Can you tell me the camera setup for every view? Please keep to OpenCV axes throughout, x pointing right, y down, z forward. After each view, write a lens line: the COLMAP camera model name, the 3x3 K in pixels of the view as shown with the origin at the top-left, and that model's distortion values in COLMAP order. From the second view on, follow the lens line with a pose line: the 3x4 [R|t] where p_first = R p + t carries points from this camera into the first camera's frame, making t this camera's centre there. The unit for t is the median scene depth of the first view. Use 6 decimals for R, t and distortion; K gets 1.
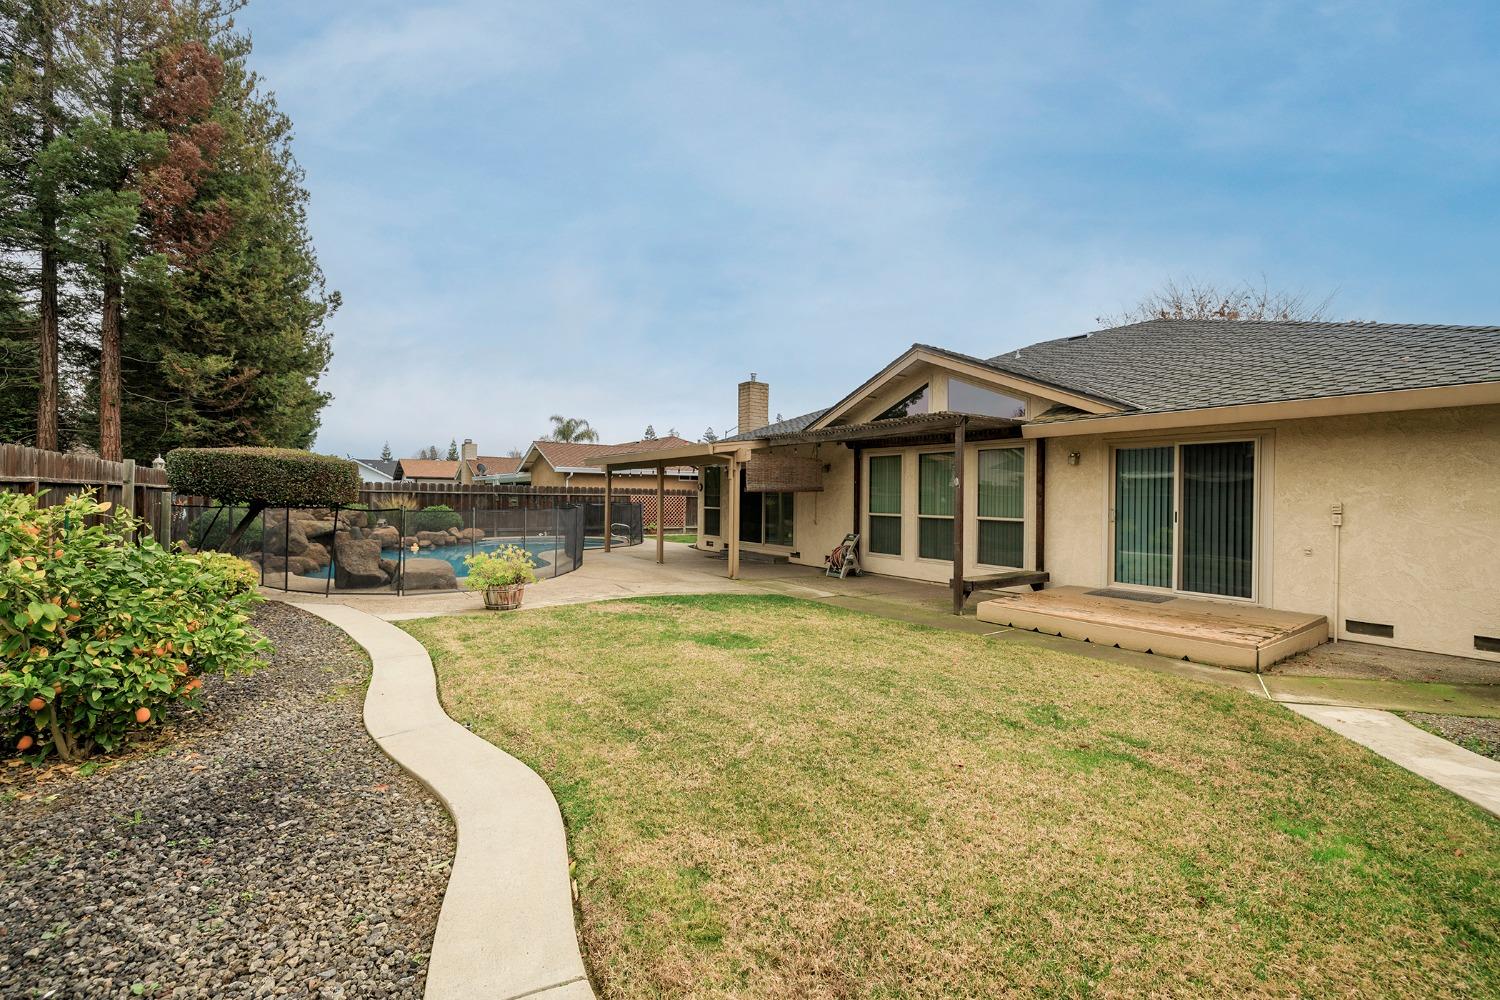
lens RADIAL K [[626.6, 0, 741.5], [0, 626.6, 495.2], [0, 0, 1]] dist [0.000102, 0.000053]
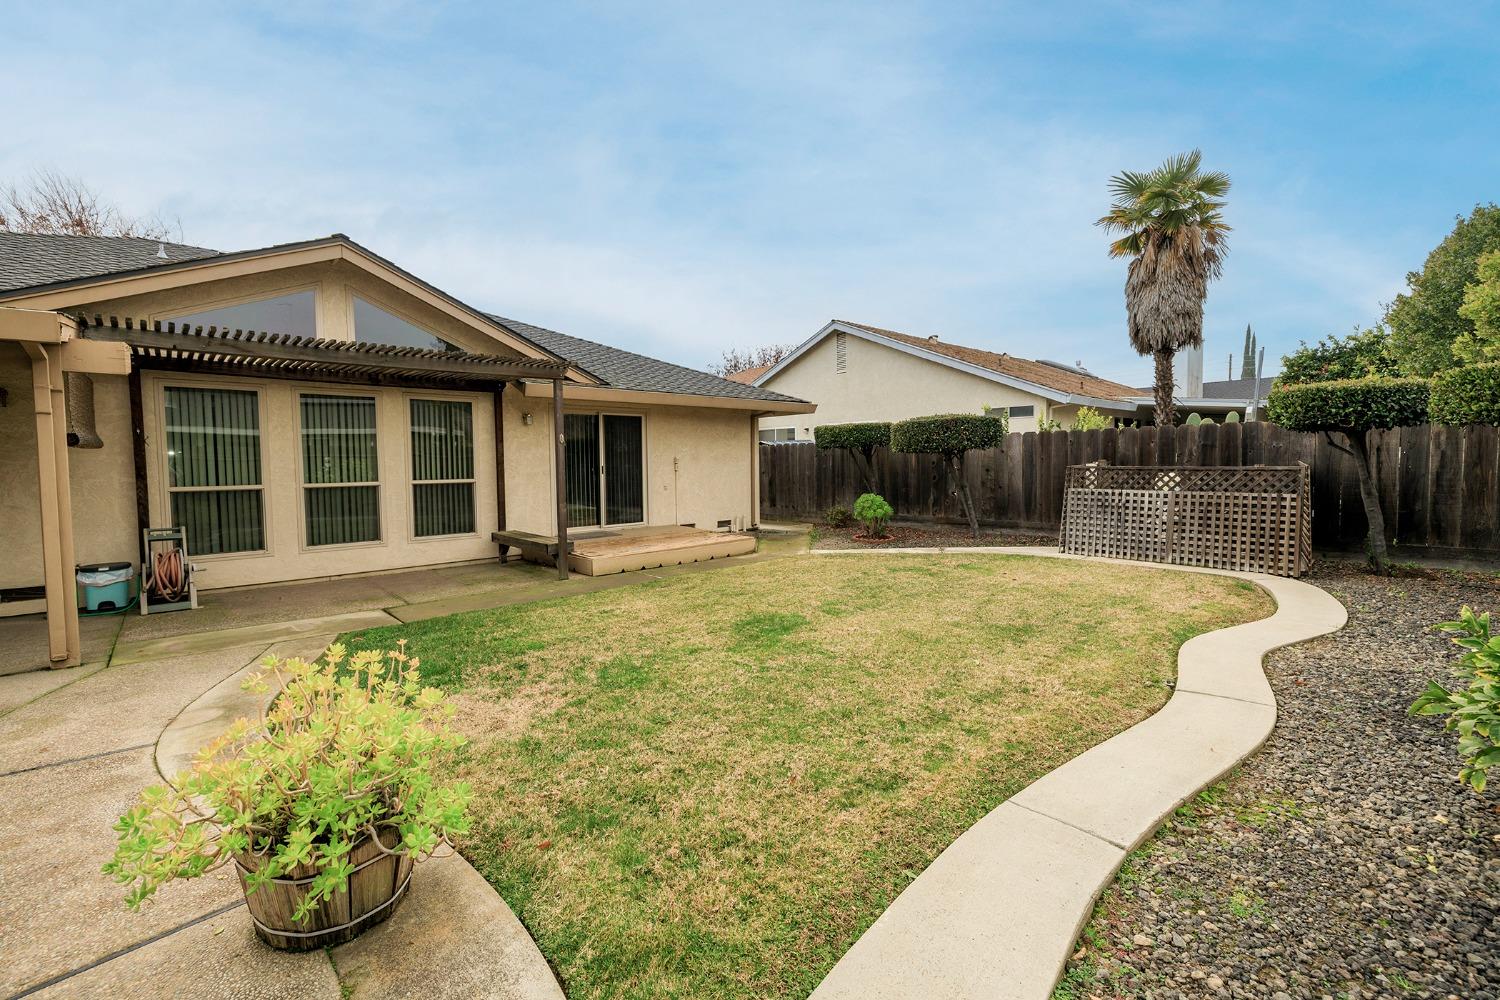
lens RADIAL K [[626.6, 0, 741.5], [0, 626.6, 495.2], [0, 0, 1]] dist [0.000102, 0.000053]
pose [[-0.129830, -0.064686, 0.989424, -0.307213], [0.009613, 0.997741, 0.066491, 0.001659], [-0.991490, 0.018144, -0.128914, 0.422549]]
